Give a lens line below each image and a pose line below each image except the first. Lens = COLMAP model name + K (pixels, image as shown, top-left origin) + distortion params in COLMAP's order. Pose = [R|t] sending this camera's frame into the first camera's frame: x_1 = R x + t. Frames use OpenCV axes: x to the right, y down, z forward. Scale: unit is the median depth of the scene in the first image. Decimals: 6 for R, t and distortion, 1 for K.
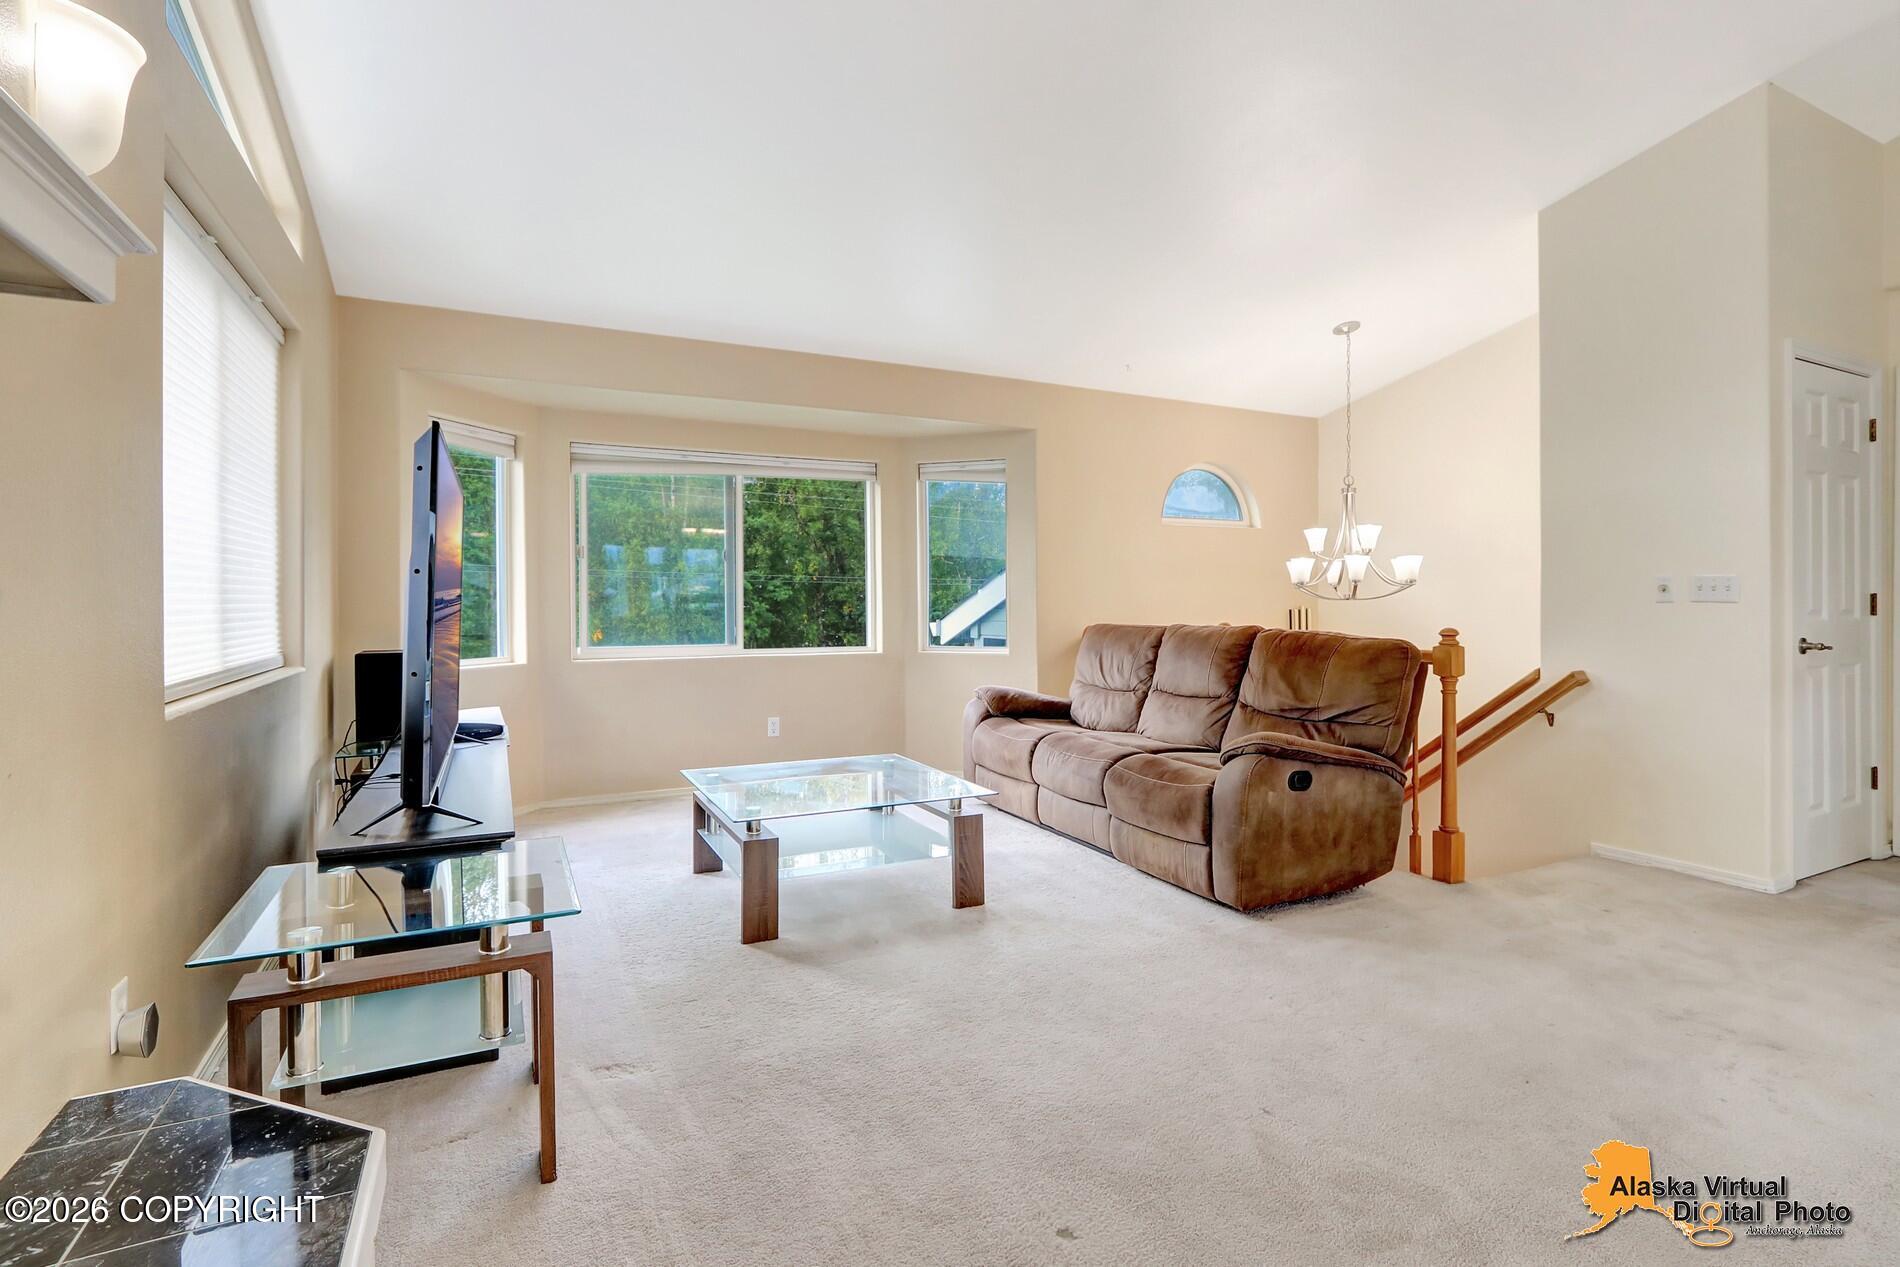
lens RADIAL K [[879.0, 0, 944.7], [0, 879.0, 604.3], [0, 0, 1]] dist [-0.042152, -0.000012]
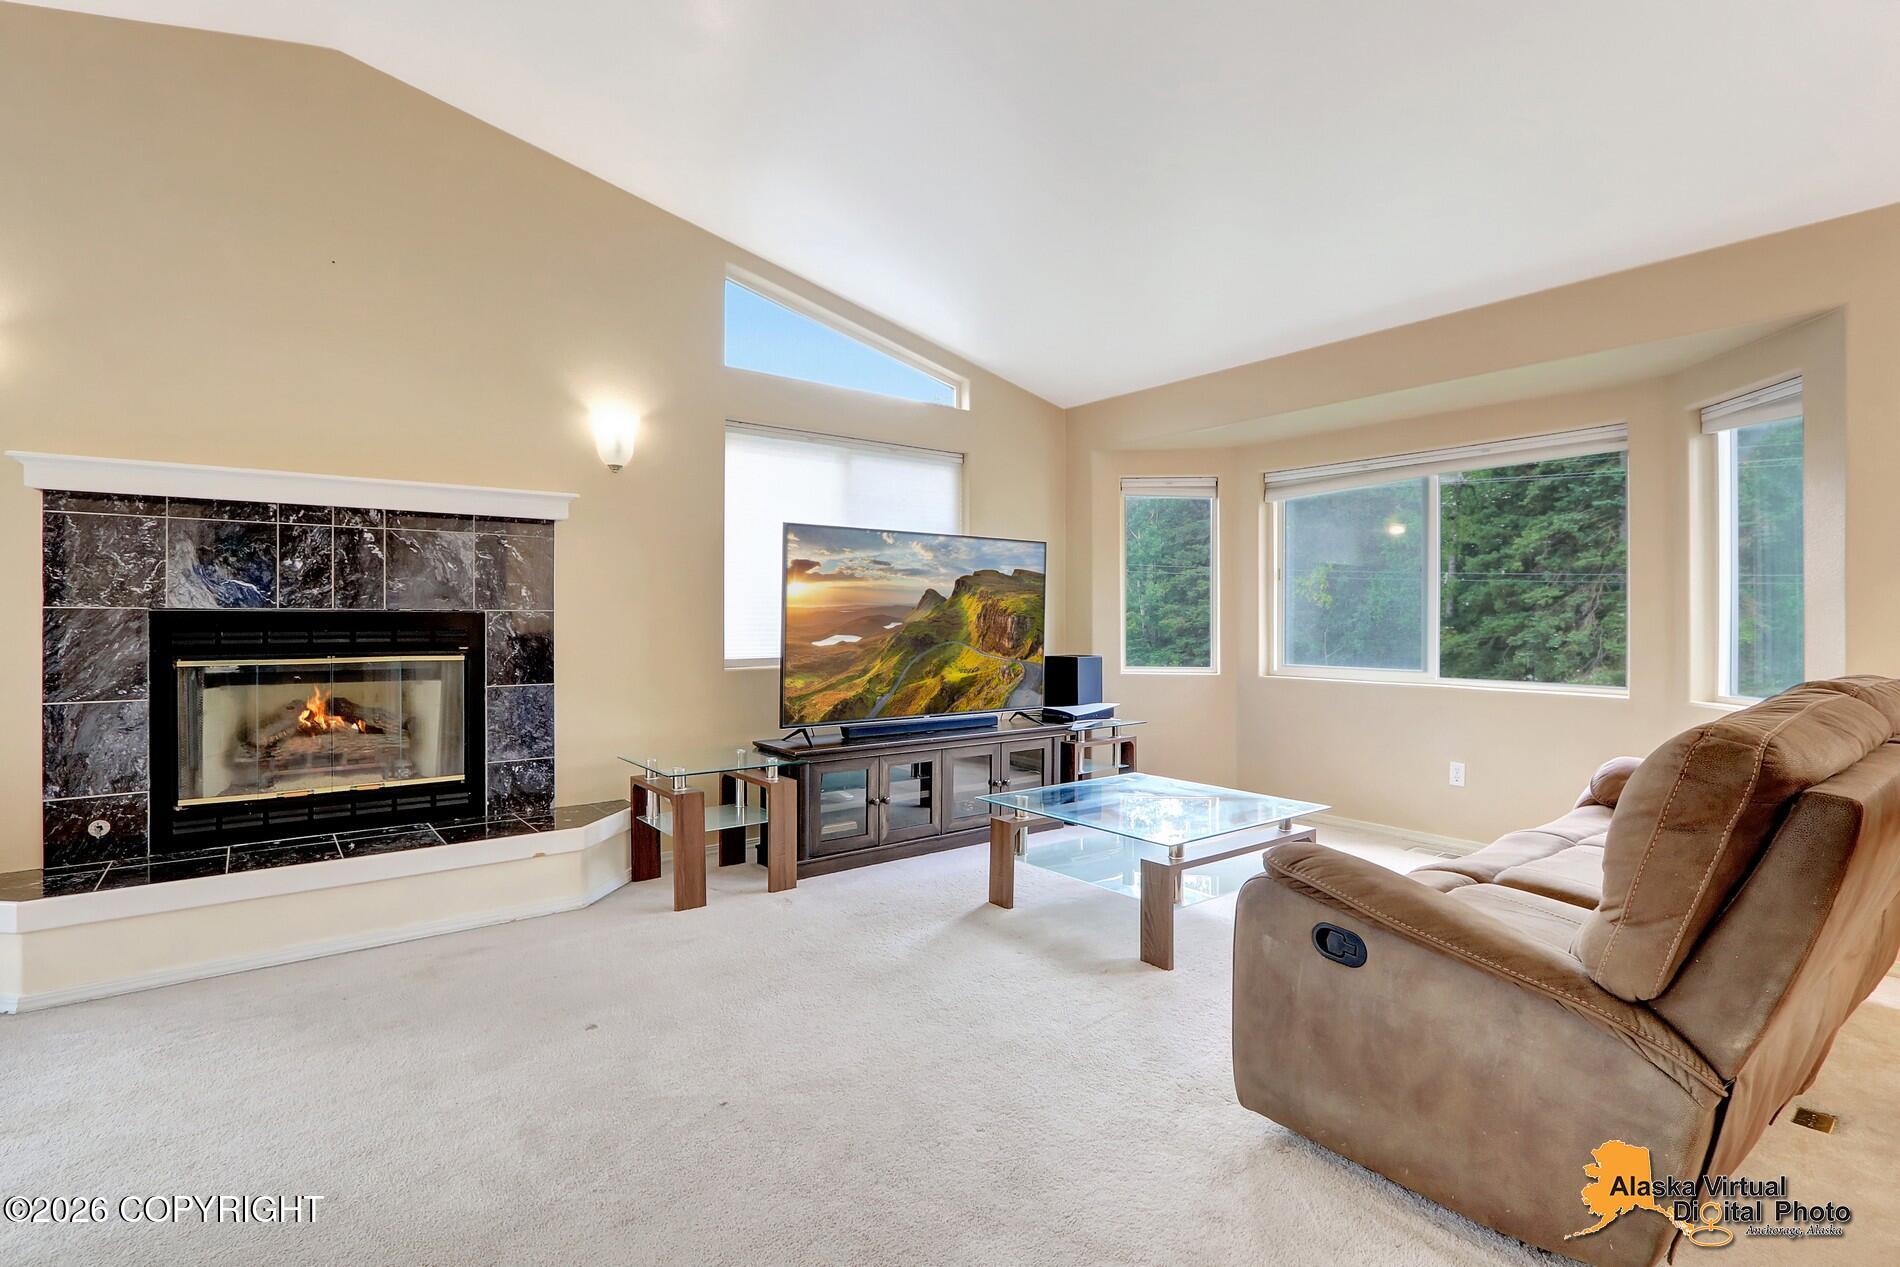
lens RADIAL K [[895.1, 0, 954.6], [0, 895.1, 609.4], [0, 0, 1]] dist [-0.016287, -0.000032]
pose [[0.219835, -0.008604, -0.975499, 0.894928], [-0.003388, 0.999948, -0.009583, -0.009008], [0.975531, 0.005412, 0.219794, 0.610835]]
